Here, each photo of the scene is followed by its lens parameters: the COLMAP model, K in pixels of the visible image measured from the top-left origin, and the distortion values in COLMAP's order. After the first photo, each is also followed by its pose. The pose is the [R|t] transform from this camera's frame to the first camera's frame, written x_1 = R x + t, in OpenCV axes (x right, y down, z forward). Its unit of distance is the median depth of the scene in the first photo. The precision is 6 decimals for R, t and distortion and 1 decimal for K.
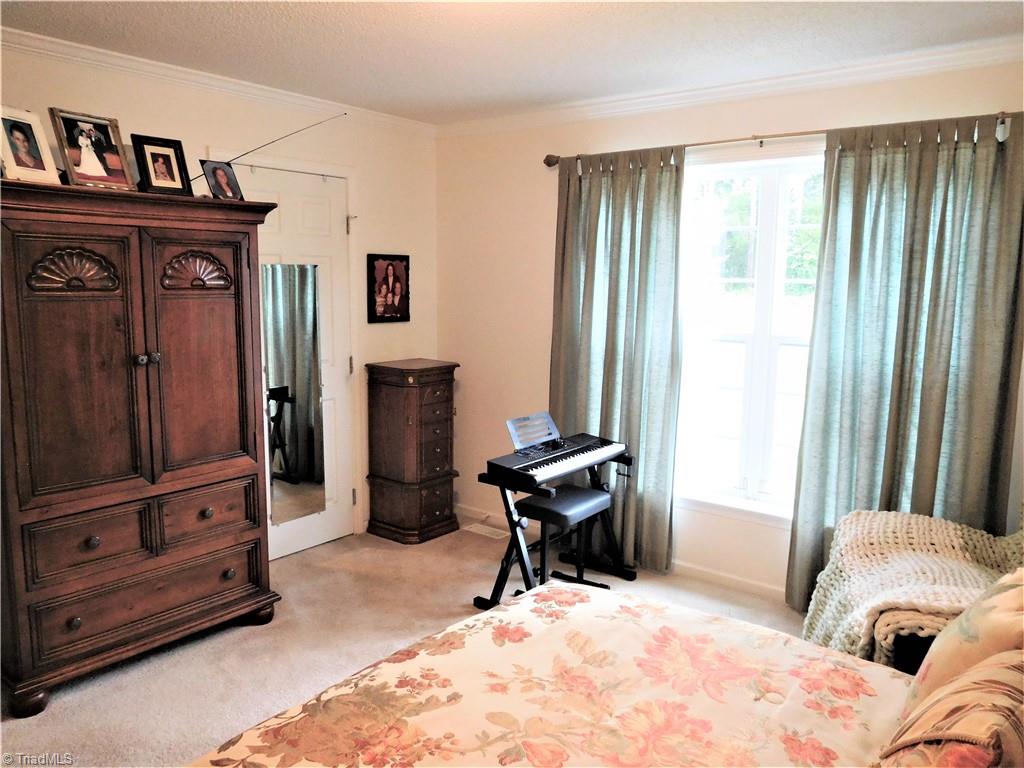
lens RADIAL K [[754.5, 0, 513.1], [0, 754.5, 385.5], [0, 0, 1]] dist [-0.029314, -0.002311]
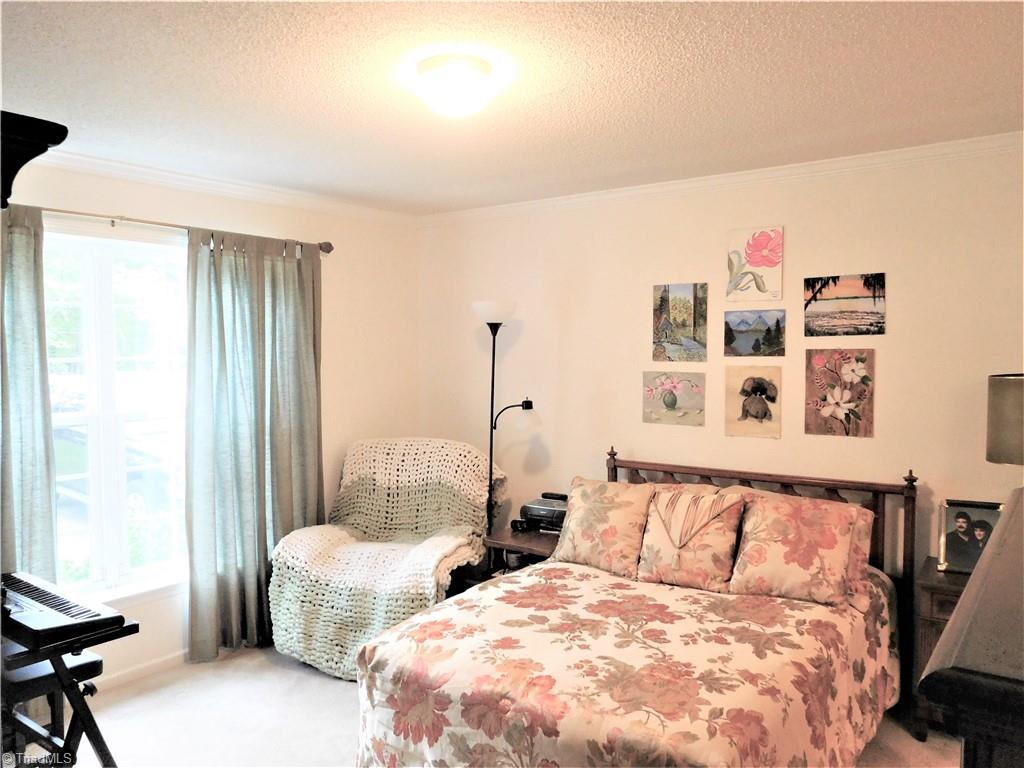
lens RADIAL K [[754.5, 0, 513.1], [0, 754.5, 385.5], [0, 0, 1]] dist [-0.029314, -0.002311]
pose [[-0.030519, -0.062156, 0.997600, -1.363371], [0.145026, 0.987228, 0.065946, -0.195985], [-0.988957, 0.146690, -0.021115, 1.052201]]
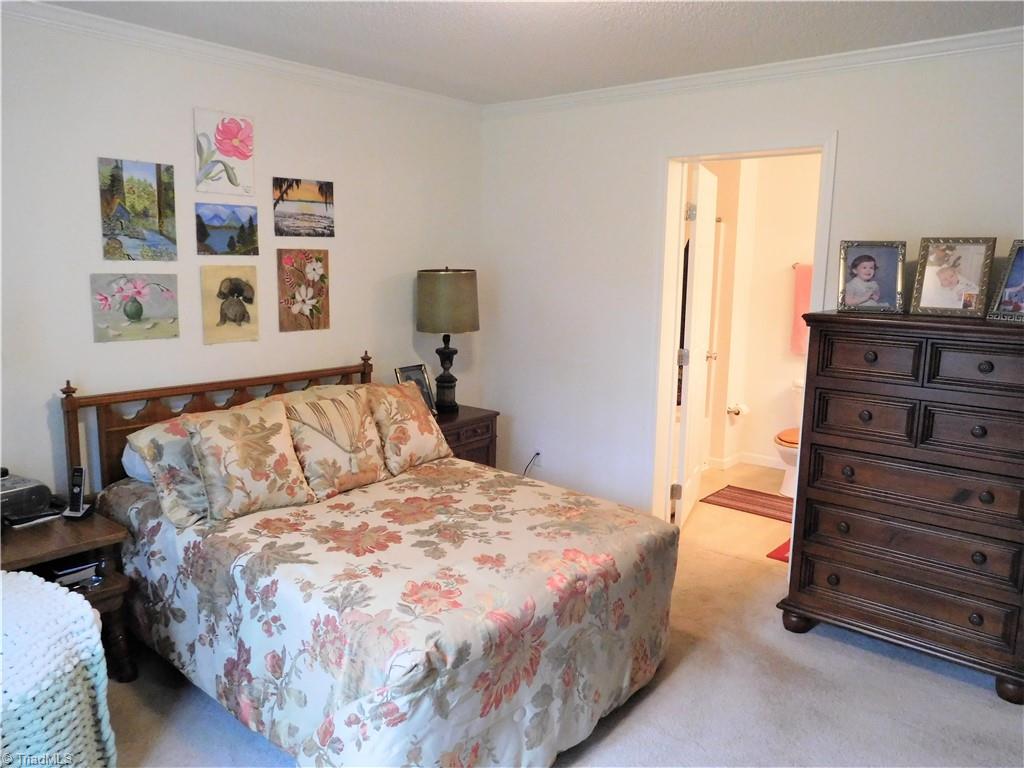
lens RADIAL K [[754.5, 0, 513.1], [0, 754.5, 385.5], [0, 0, 1]] dist [-0.029314, -0.002311]
pose [[-0.998633, -0.040015, 0.033619, -0.075762], [-0.028064, 0.953223, 0.300961, -0.326462], [-0.044090, 0.299606, -0.953044, 2.273104]]
